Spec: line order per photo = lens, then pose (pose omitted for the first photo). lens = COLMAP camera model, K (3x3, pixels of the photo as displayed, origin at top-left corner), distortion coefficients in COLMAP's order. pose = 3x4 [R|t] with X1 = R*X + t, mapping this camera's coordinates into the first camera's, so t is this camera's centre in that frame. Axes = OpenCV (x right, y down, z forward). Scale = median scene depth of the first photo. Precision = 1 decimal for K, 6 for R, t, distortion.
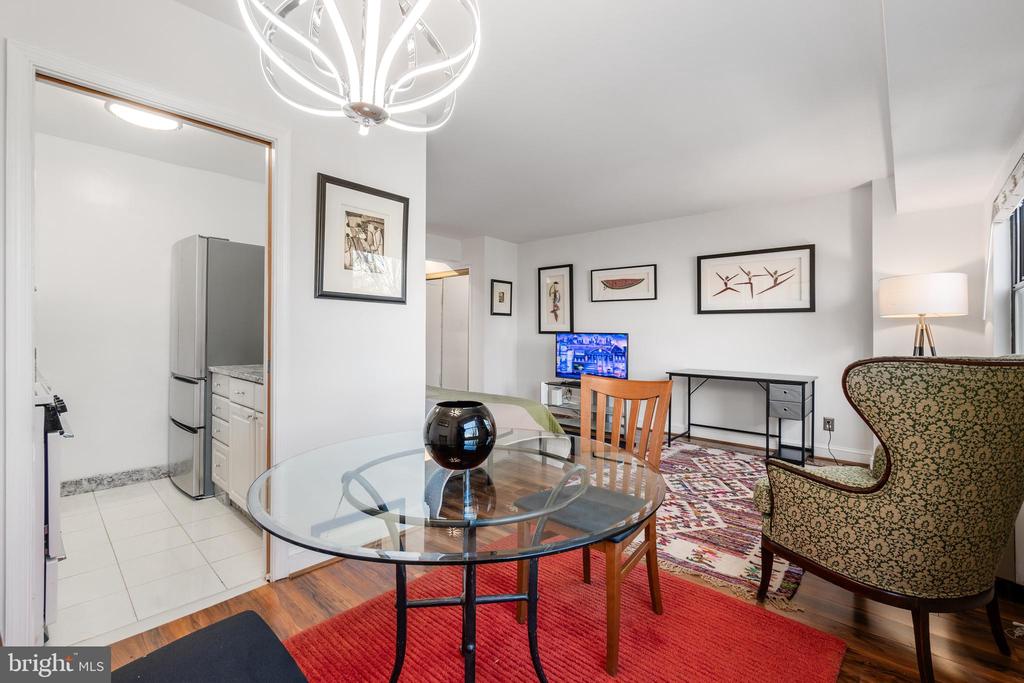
lens RADIAL K [[444.2, 0, 526.4], [0, 444.2, 326.5], [0, 0, 1]] dist [0.001865, 0.000414]
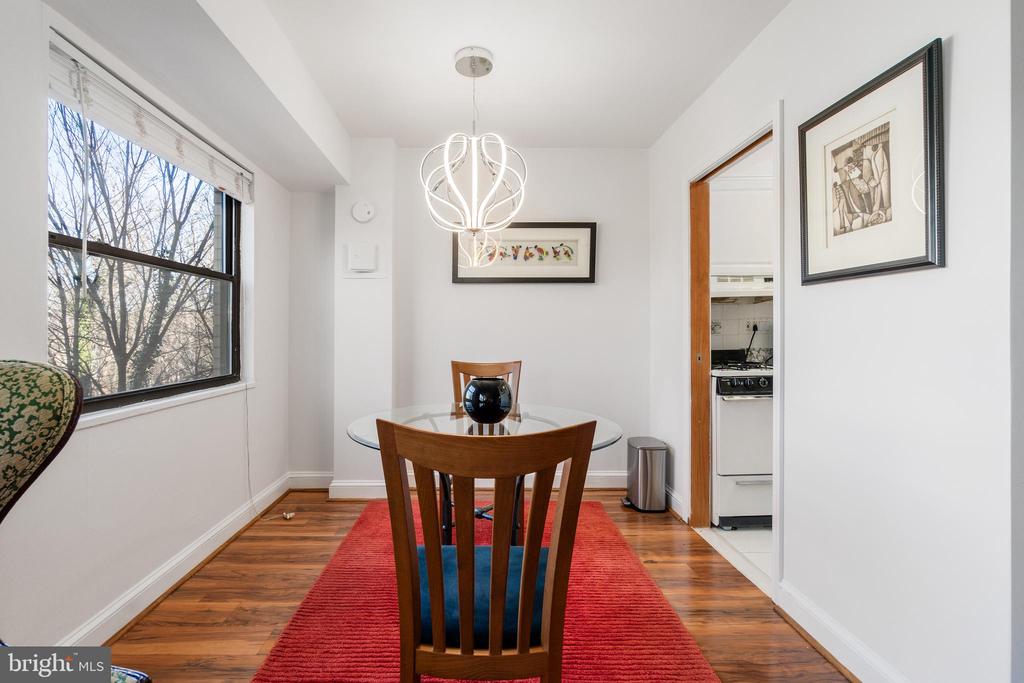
lens RADIAL K [[451.7, 0, 493.6], [0, 451.7, 340.7], [0, 0, 1]] dist [-0.003486, 0.000035]
pose [[-0.730082, 0.002090, -0.683356, 0.250054], [0.007229, 0.999963, -0.004666, 0.017214], [0.683321, -0.008346, -0.730070, 0.640716]]
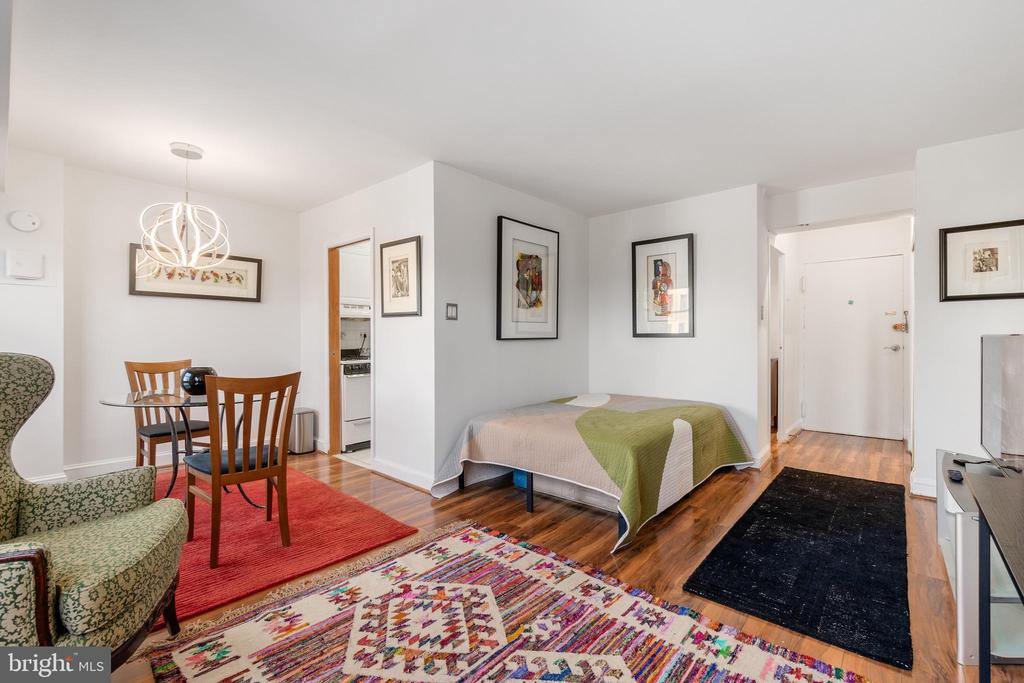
lens RADIAL K [[451.7, 0, 493.6], [0, 451.7, 340.7], [0, 0, 1]] dist [-0.003486, 0.000035]
pose [[-0.031827, -0.004896, -0.999481, 0.662472], [0.013604, 0.999893, -0.005331, 0.020527], [0.999401, -0.013767, -0.031757, 0.787040]]
